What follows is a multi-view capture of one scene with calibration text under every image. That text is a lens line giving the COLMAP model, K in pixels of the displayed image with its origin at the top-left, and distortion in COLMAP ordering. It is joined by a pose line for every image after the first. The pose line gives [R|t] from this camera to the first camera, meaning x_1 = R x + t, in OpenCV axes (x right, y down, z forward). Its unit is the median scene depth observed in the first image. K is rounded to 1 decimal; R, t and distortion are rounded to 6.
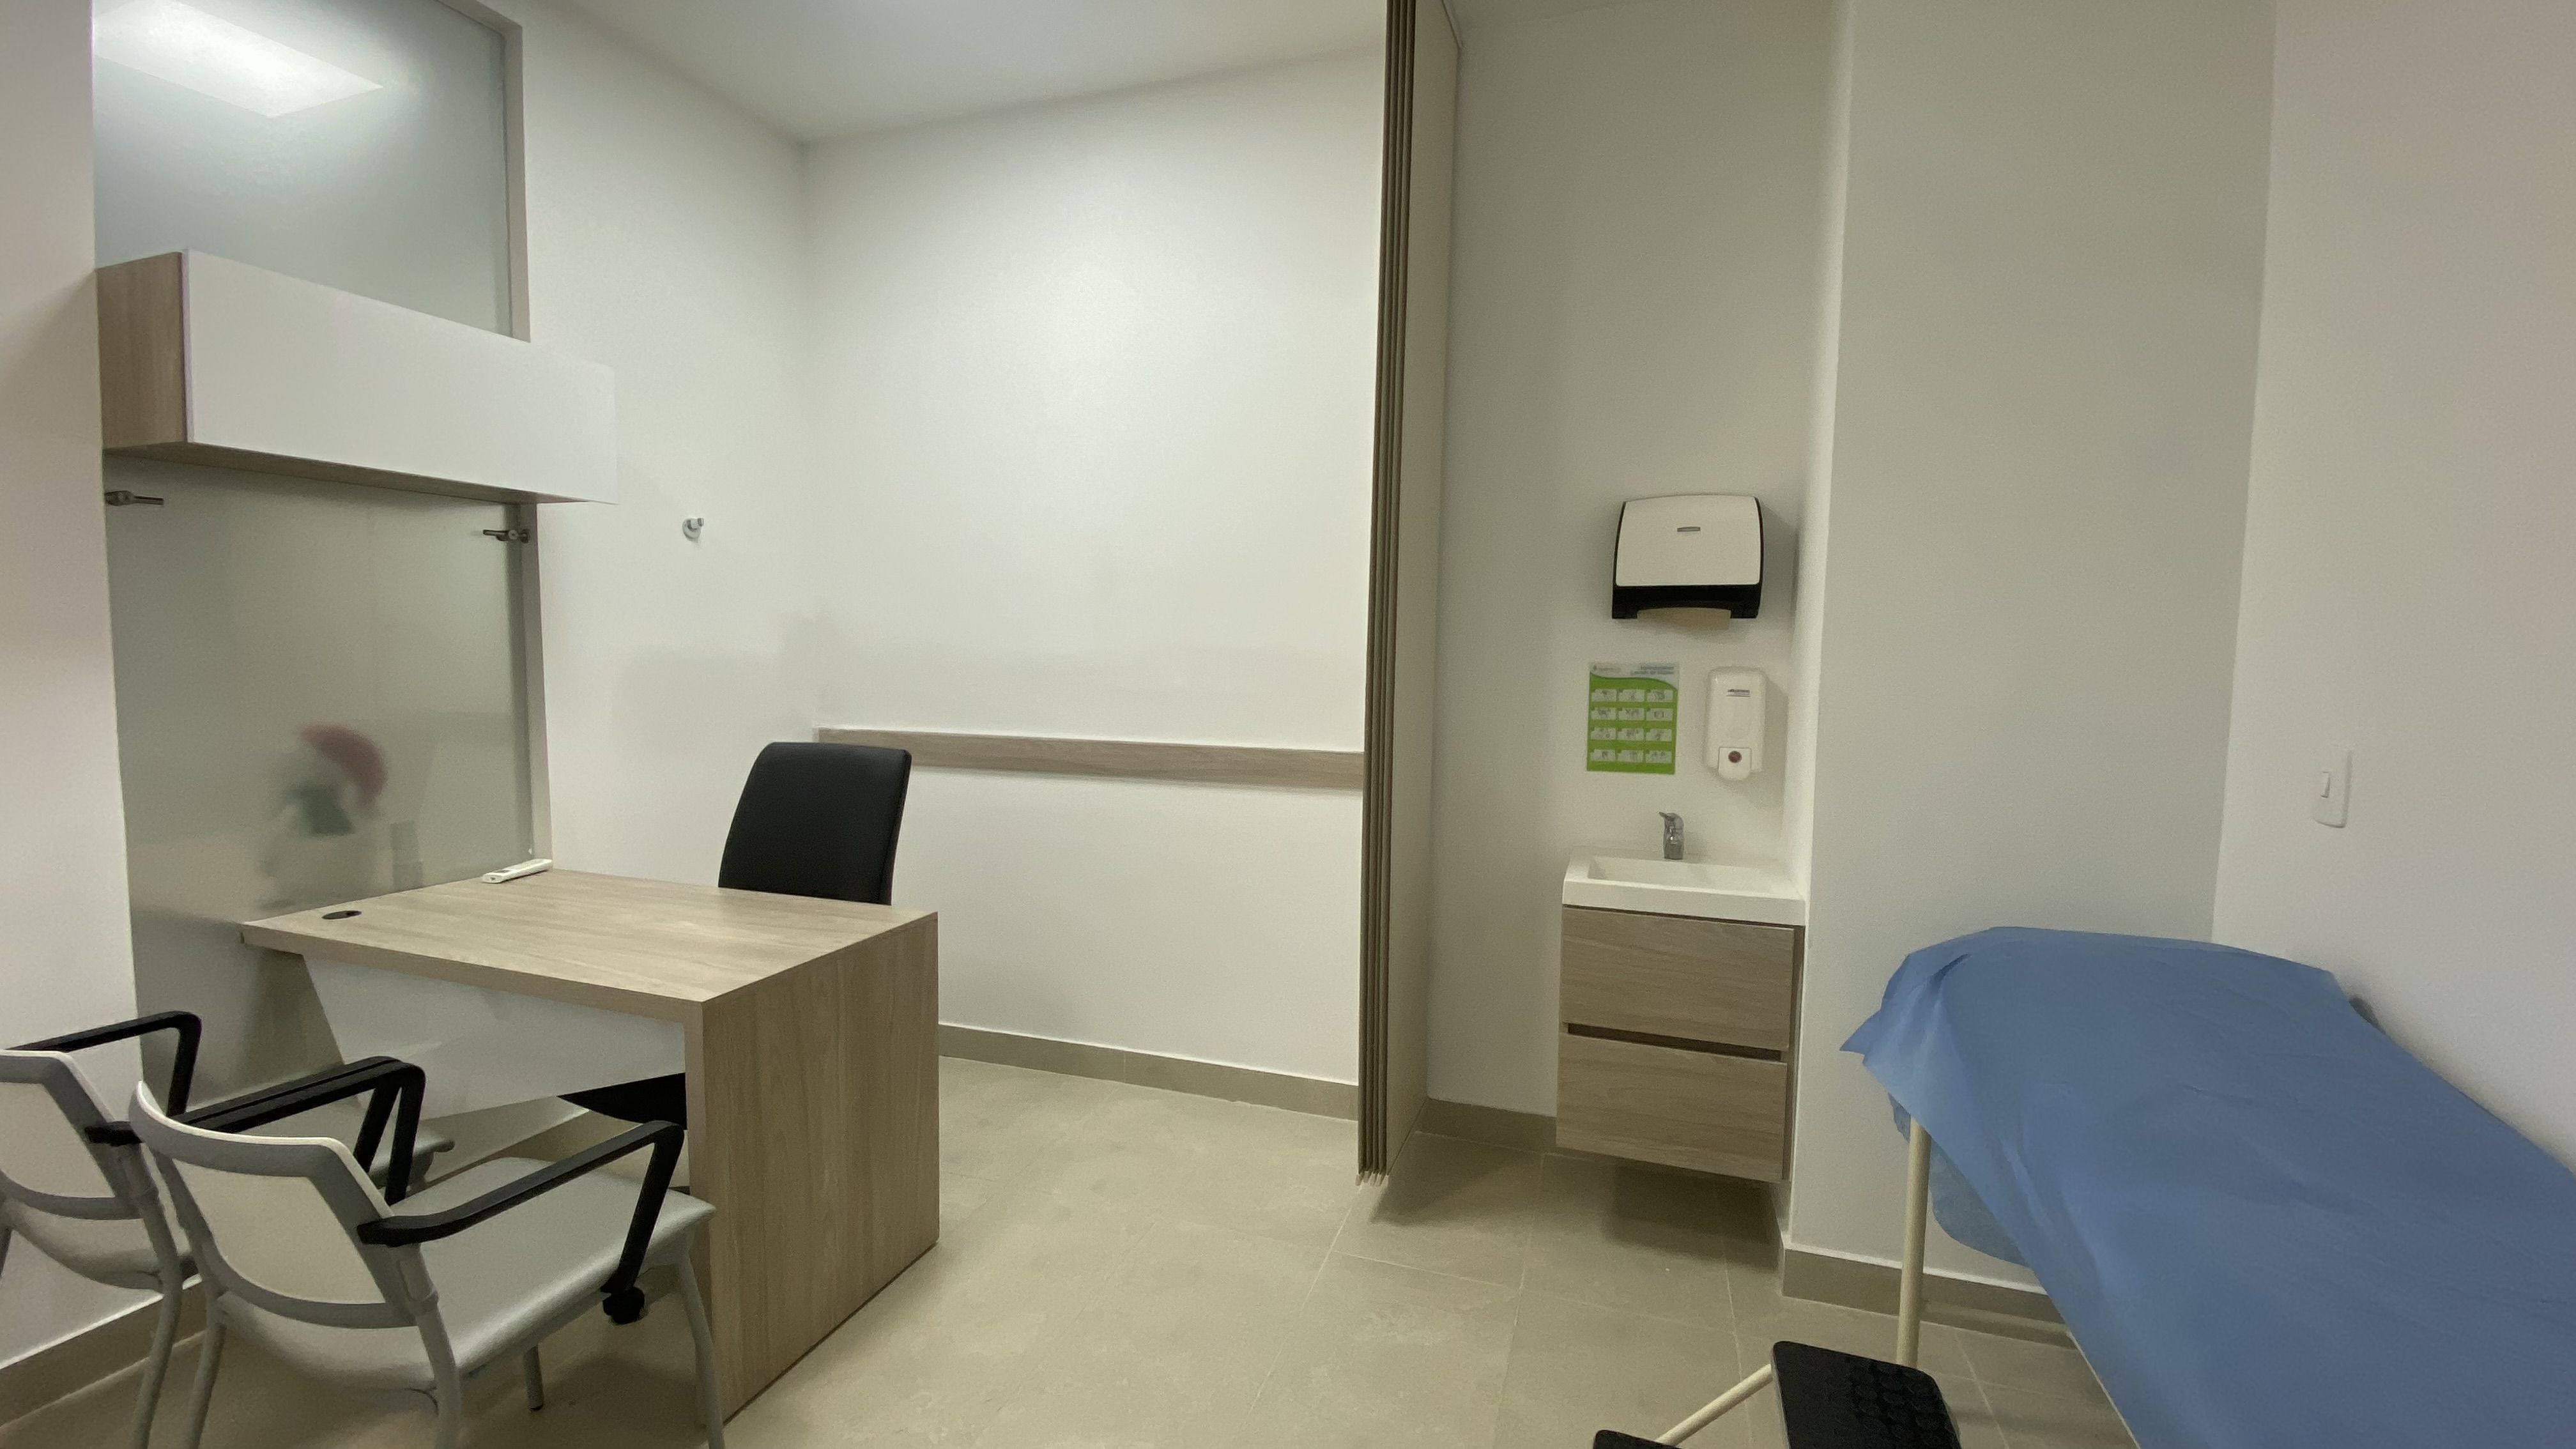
lens RADIAL K [[1043.5, 0, 1281.8], [0, 1043.5, 724.0], [0, 0, 1]] dist [0.019374, -0.018032]
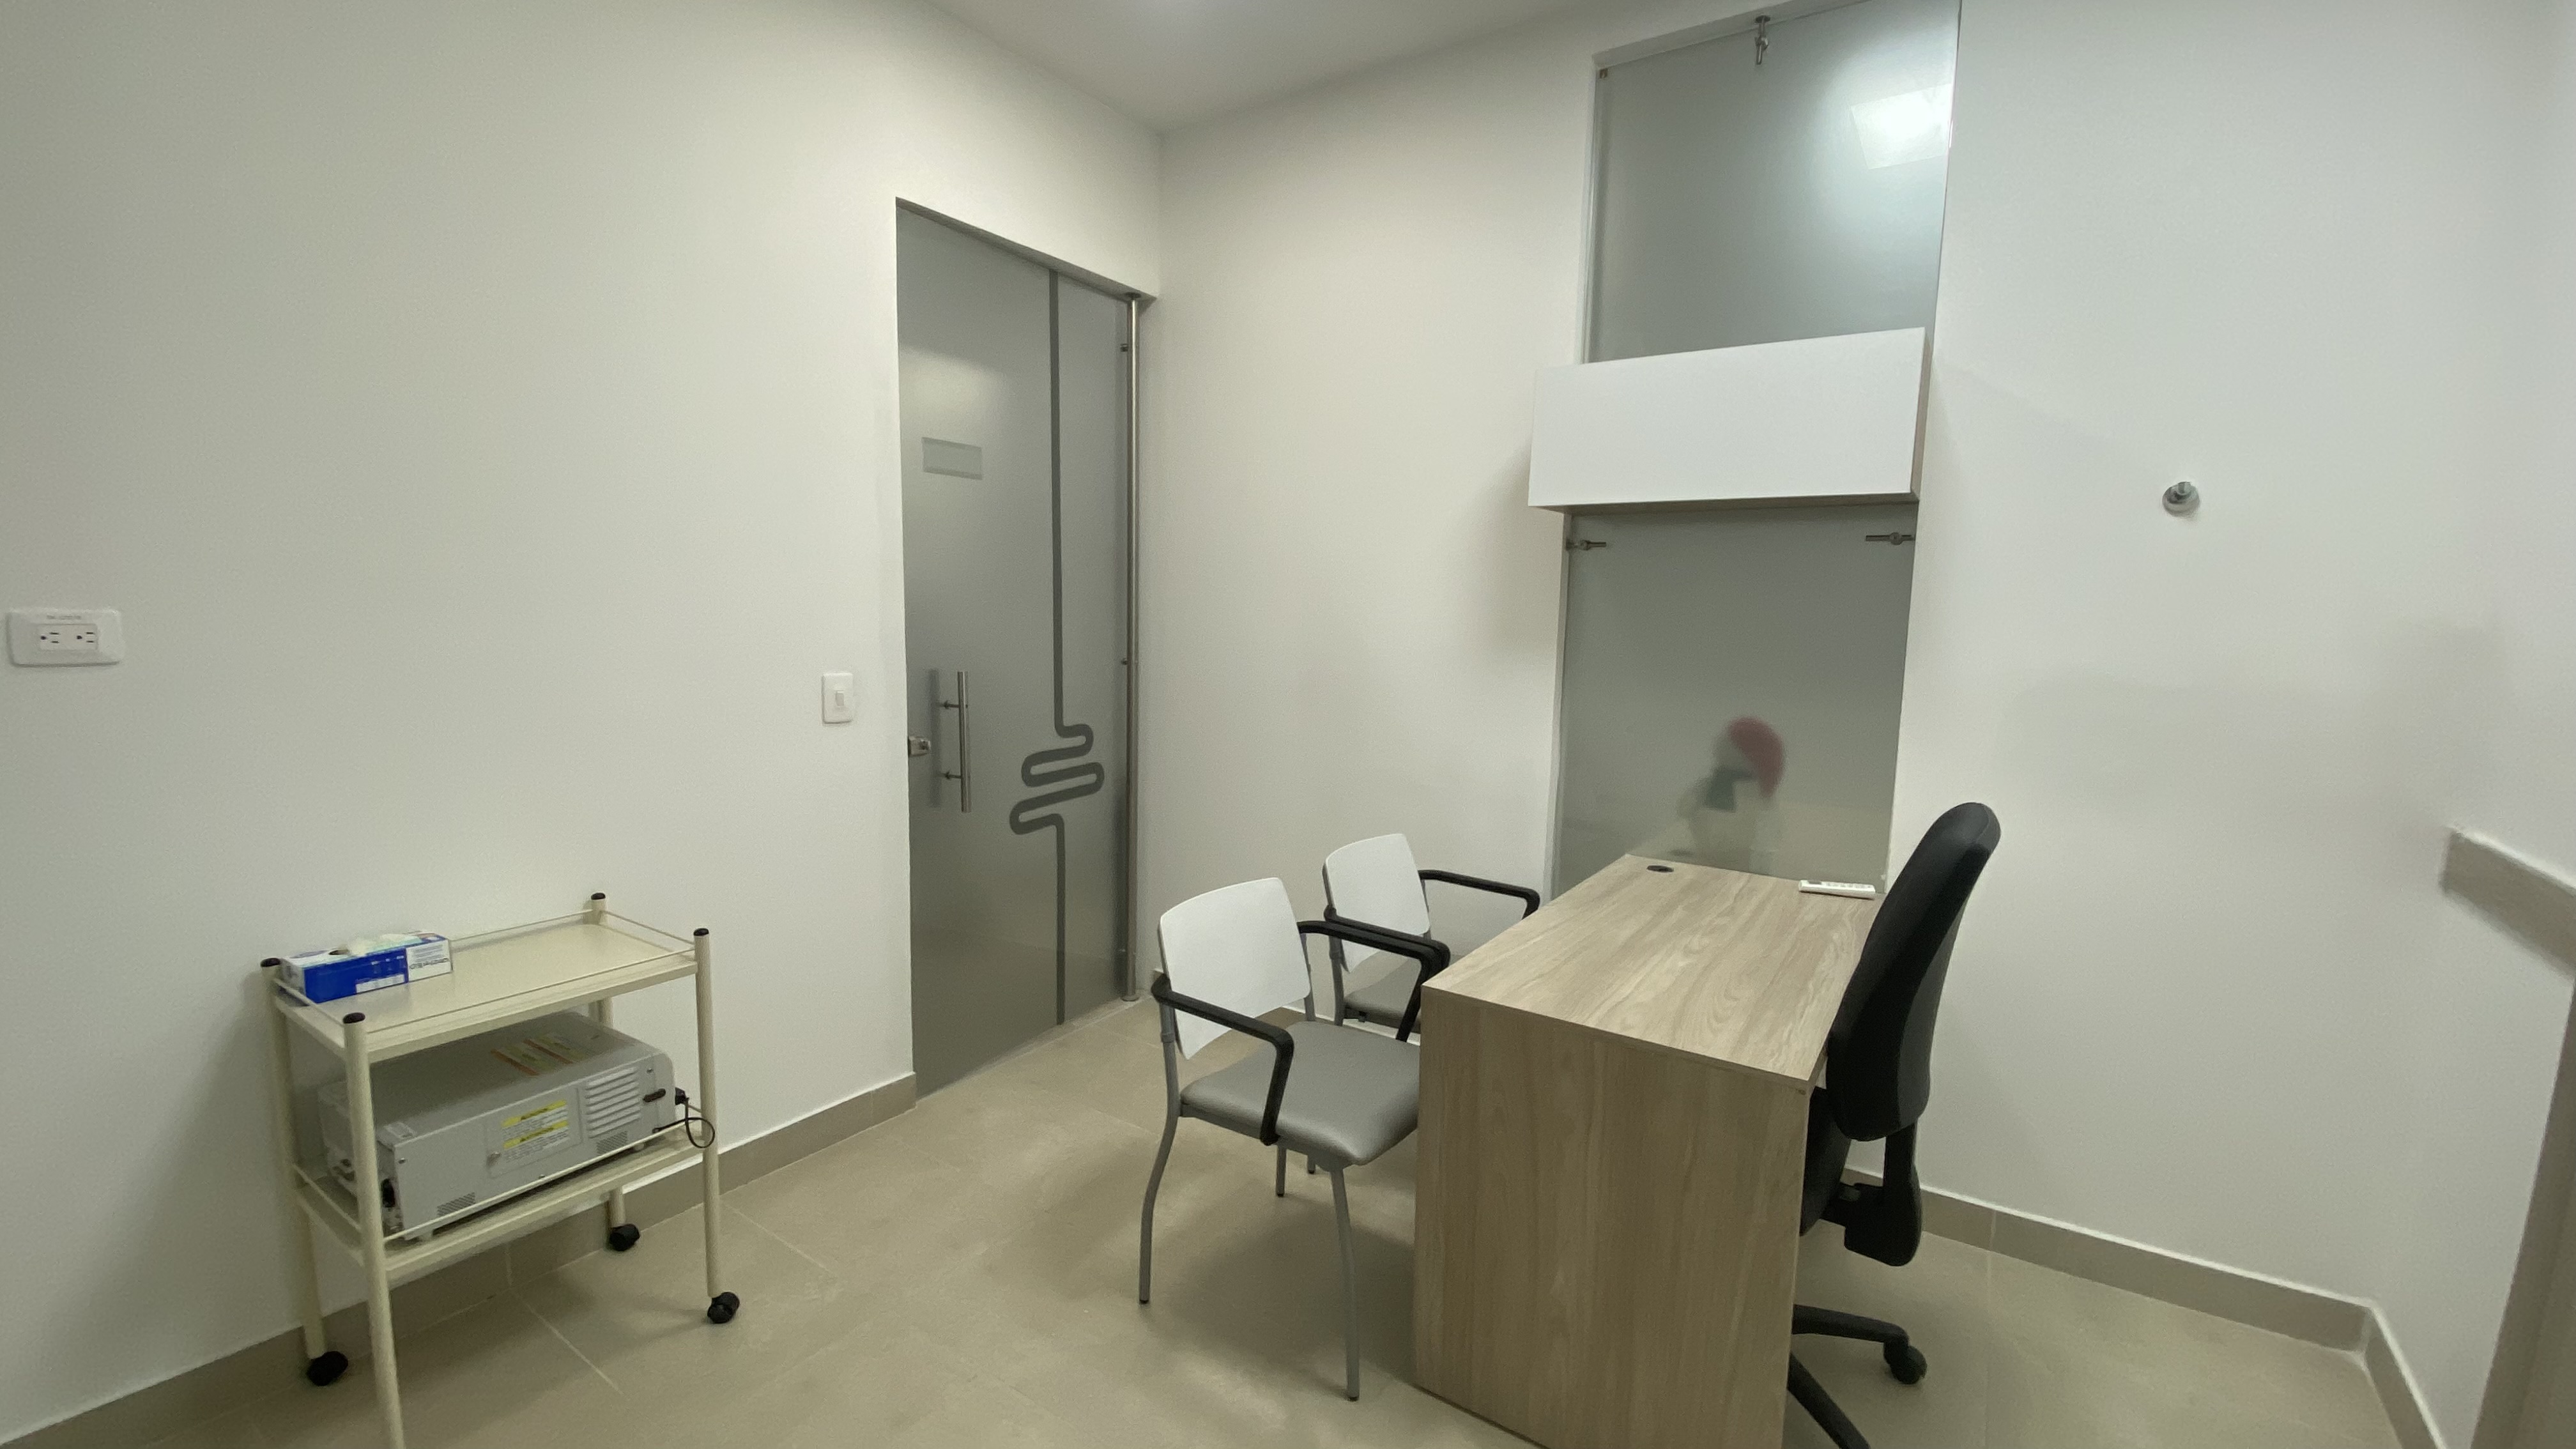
lens RADIAL K [[1043.5, 0, 1292.0], [0, 1043.5, 725.1], [0, 0, 1]] dist [0.019374, -0.018032]
pose [[-0.268447, 0.090276, -0.959055, 0.335902], [-0.099509, 0.987674, 0.120824, -0.078894], [0.958141, 0.127869, -0.256155, 0.782017]]
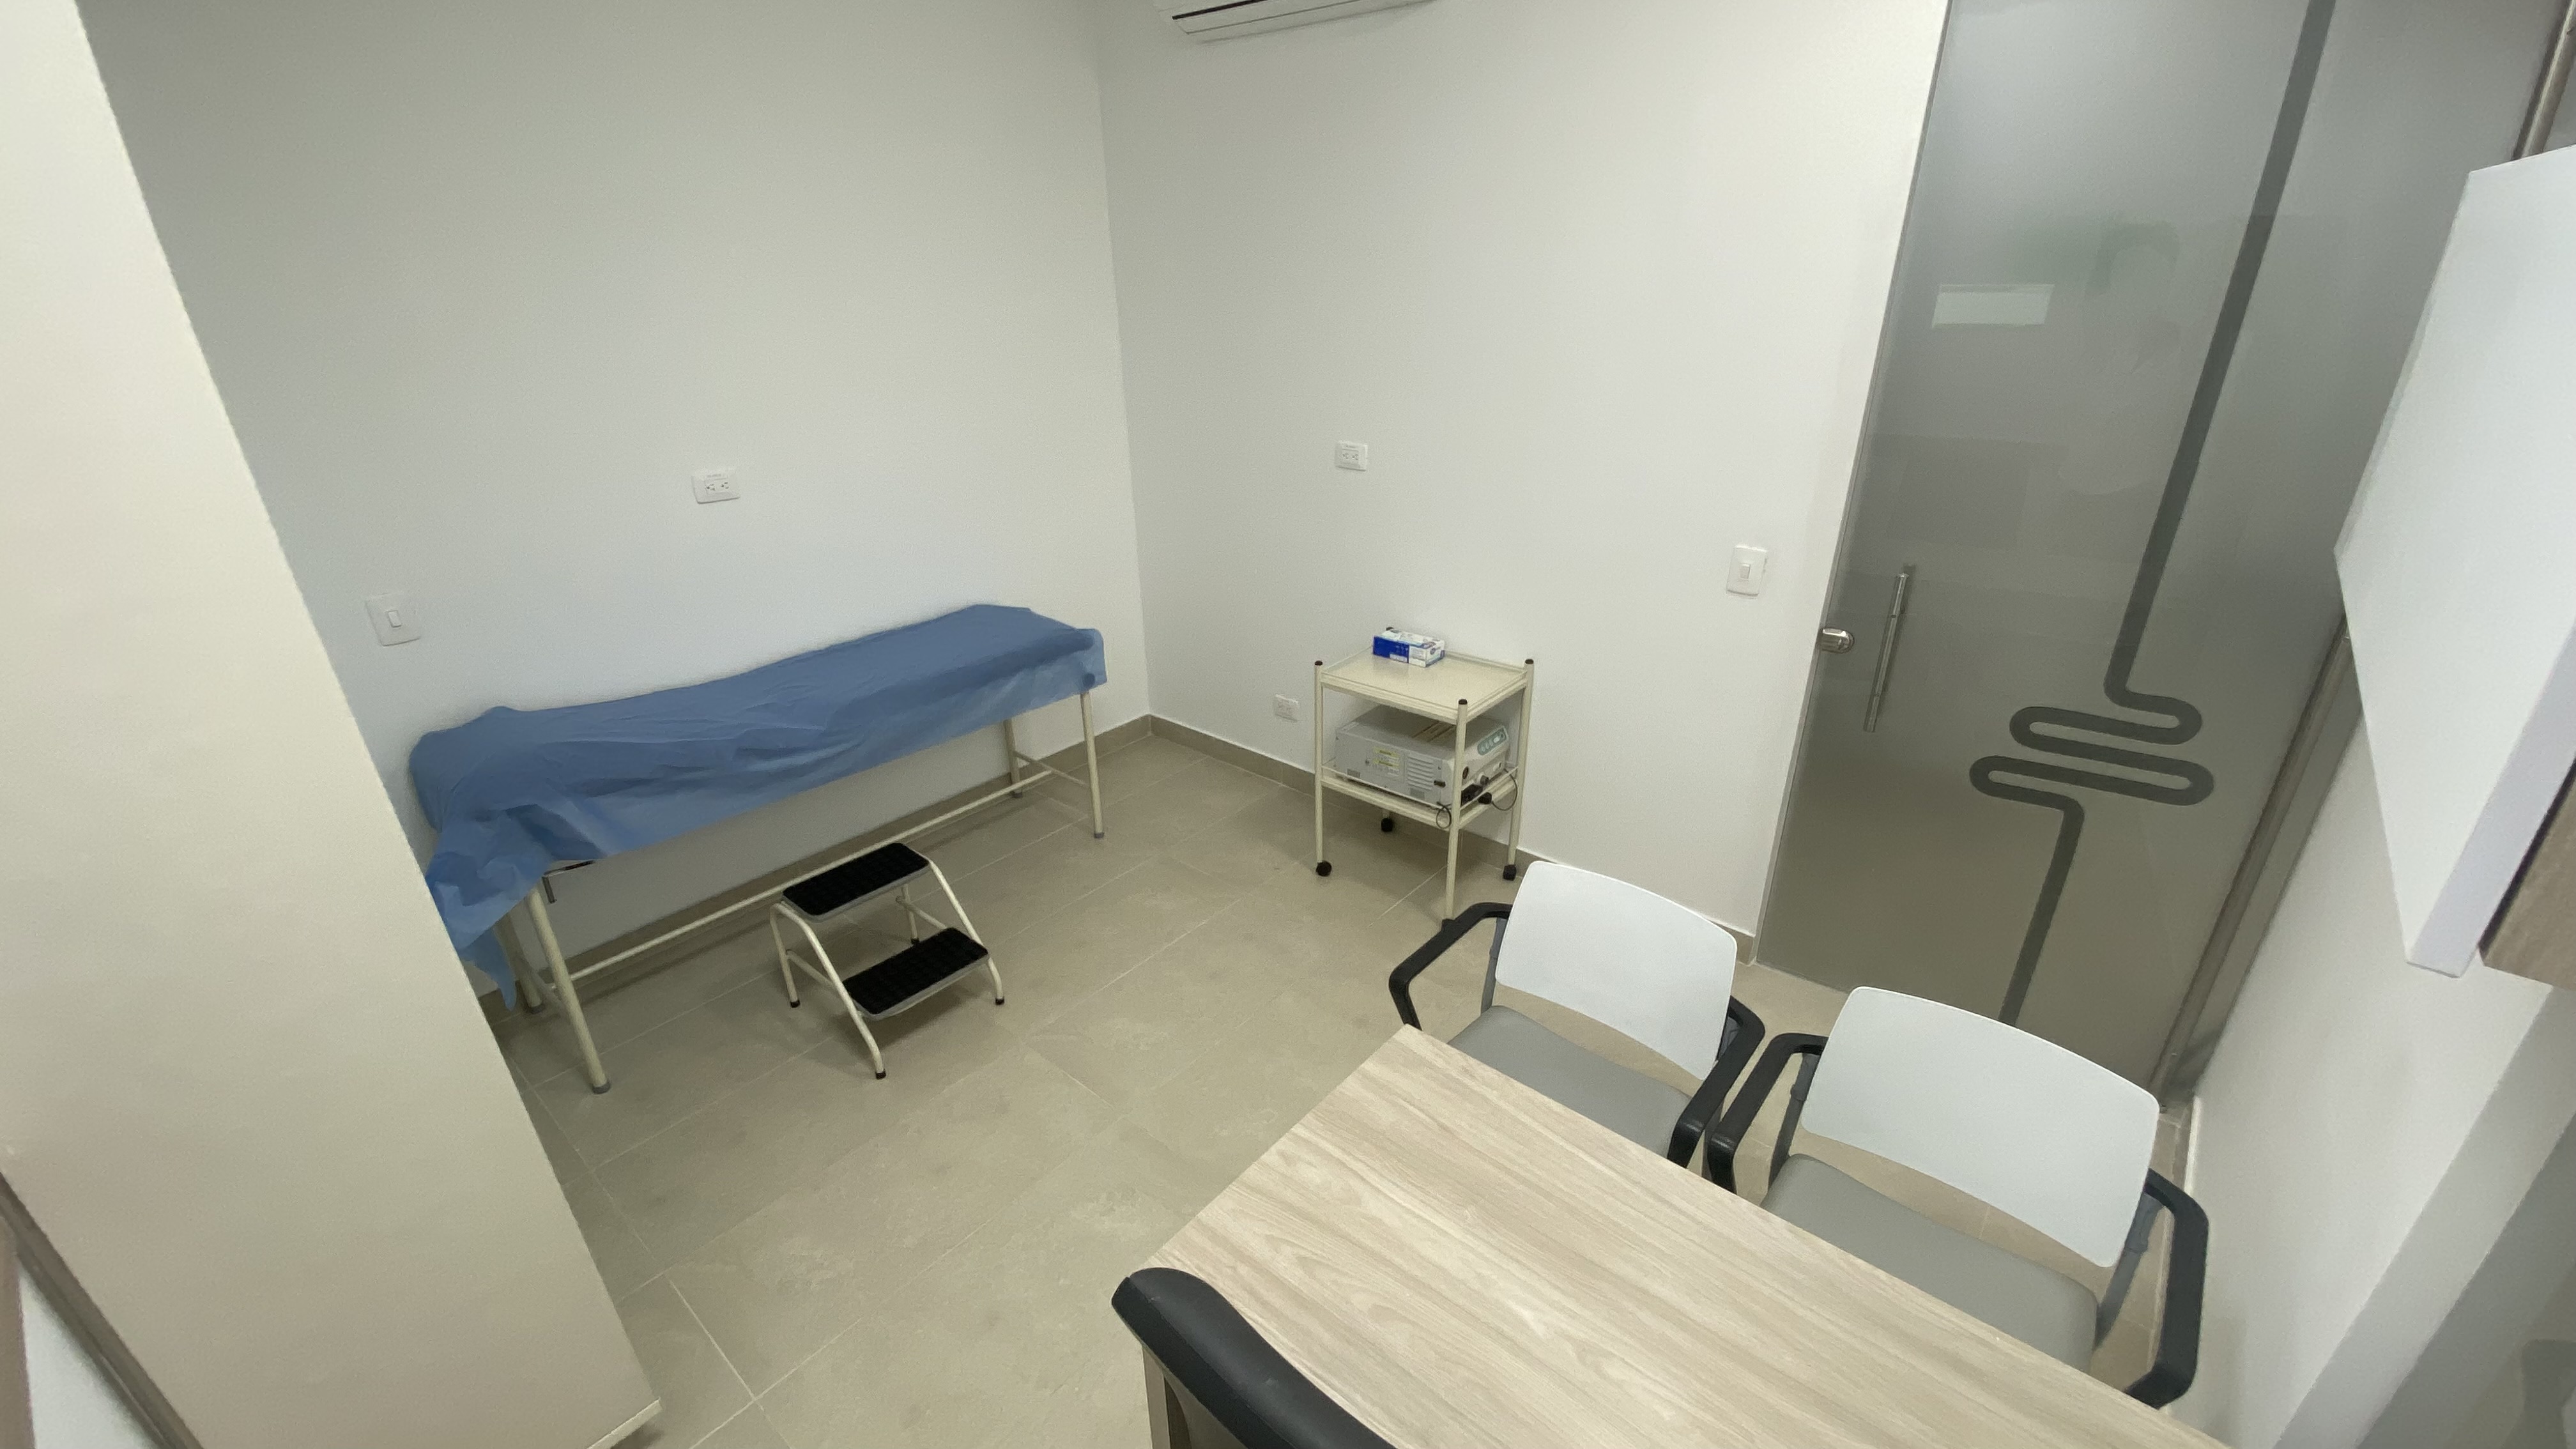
lens RADIAL K [[1043.5, 0, 1273.7], [0, 1043.5, 726.6], [0, 0, 1]] dist [0.019374, -0.018032]
pose [[-0.923146, -0.156270, 0.351256, -0.524160], [0.035653, 0.874924, 0.482946, -0.341172], [-0.382793, 0.458353, -0.802111, 1.218928]]
